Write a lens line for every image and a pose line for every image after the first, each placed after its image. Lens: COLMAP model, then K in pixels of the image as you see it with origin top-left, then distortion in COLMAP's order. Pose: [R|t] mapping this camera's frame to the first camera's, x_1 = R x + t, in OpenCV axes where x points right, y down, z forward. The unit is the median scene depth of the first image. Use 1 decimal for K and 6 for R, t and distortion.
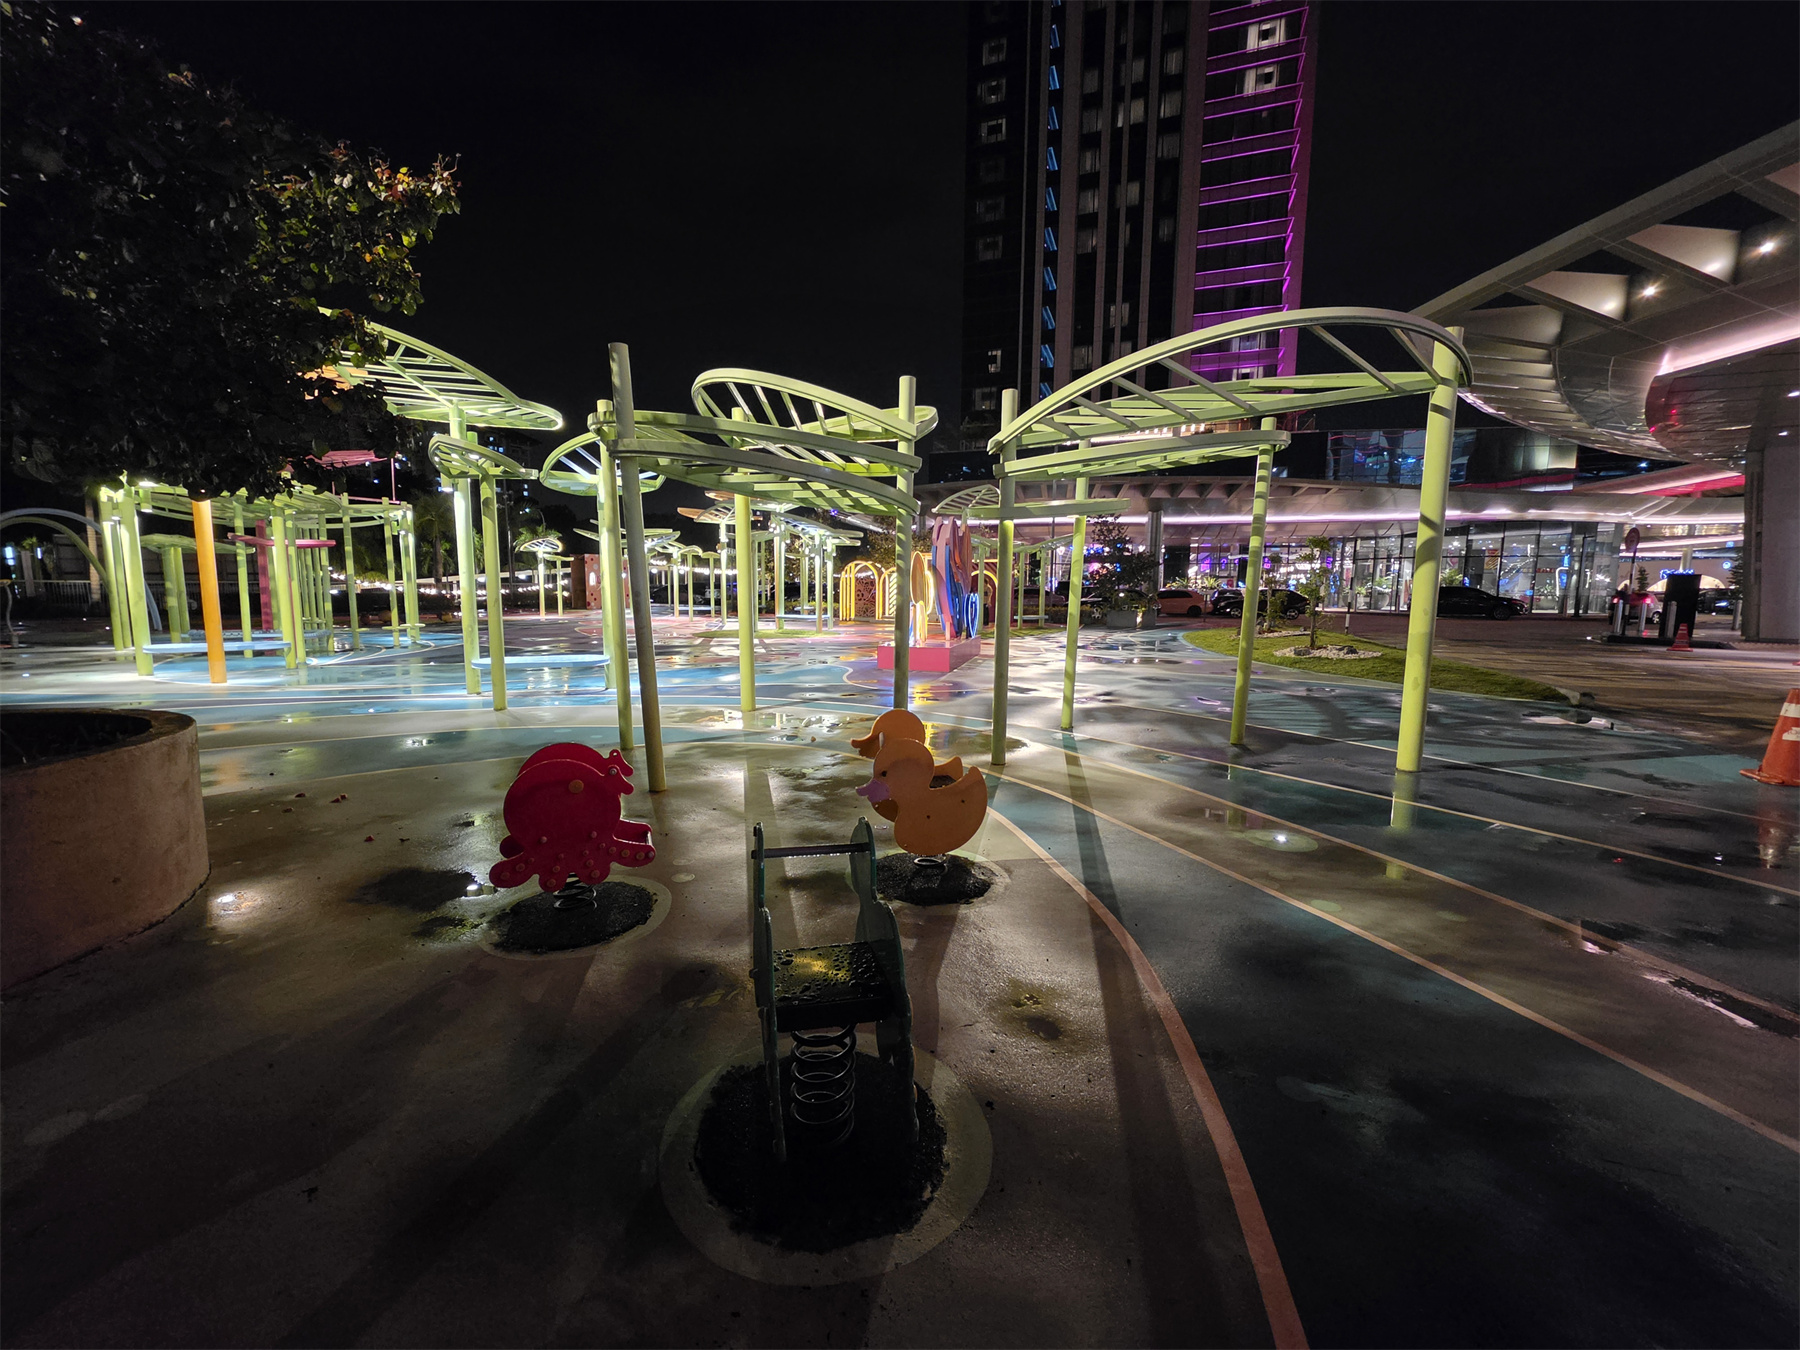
lens RADIAL K [[721.4, 0, 900.0], [0, 721.4, 675.0], [0, 0, 1]] dist [-0.000176, -0.000458]
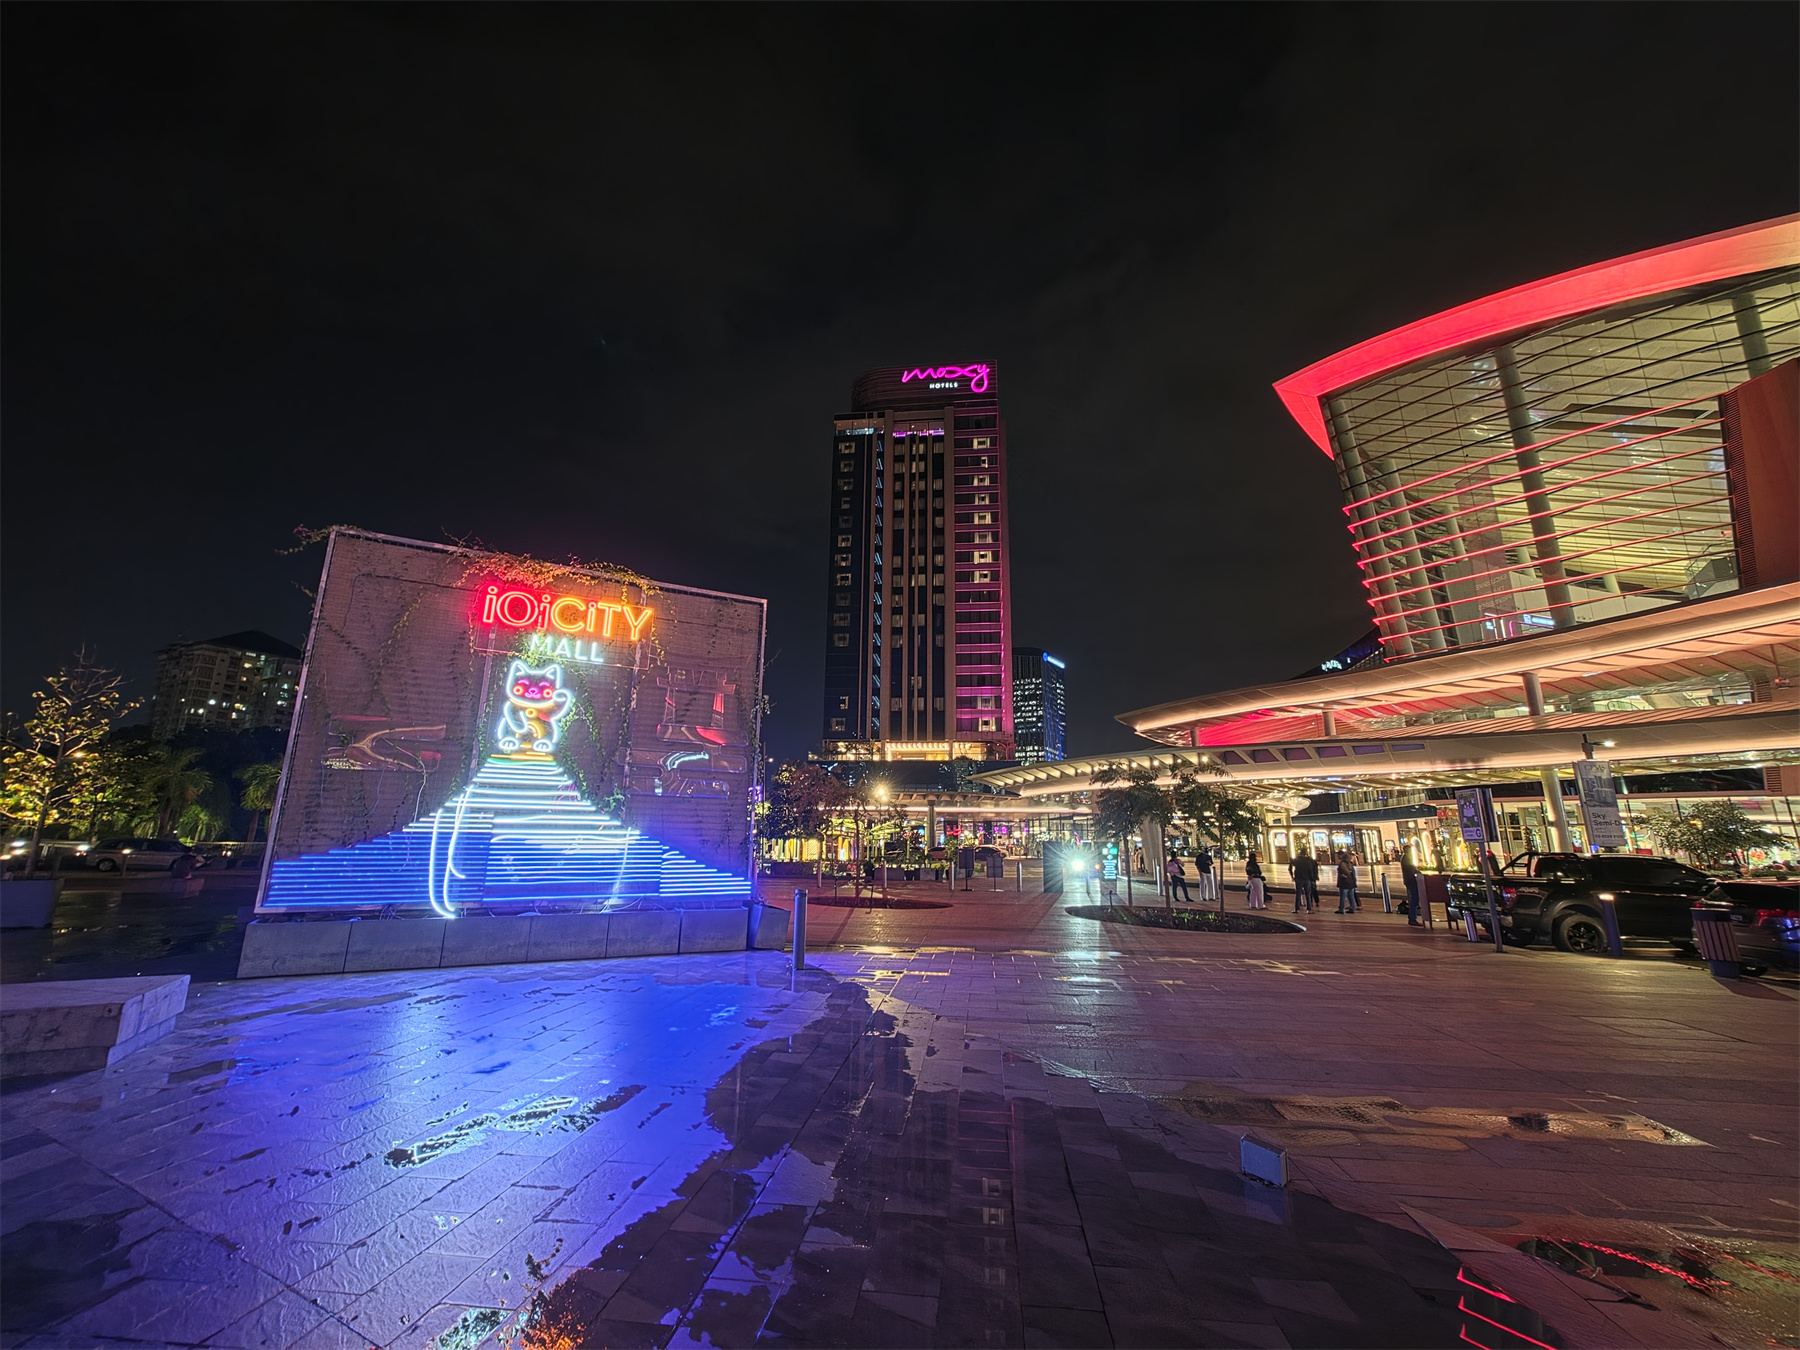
lens RADIAL K [[721.4, 0, 900.0], [0, 721.4, 675.0], [0, 0, 1]] dist [-0.000176, -0.000458]
pose [[0.975819, 0.048911, 0.213039, -0.104149], [0.023323, 0.945780, -0.323970, 0.042463], [-0.217334, 0.321104, 0.921769, -0.597641]]
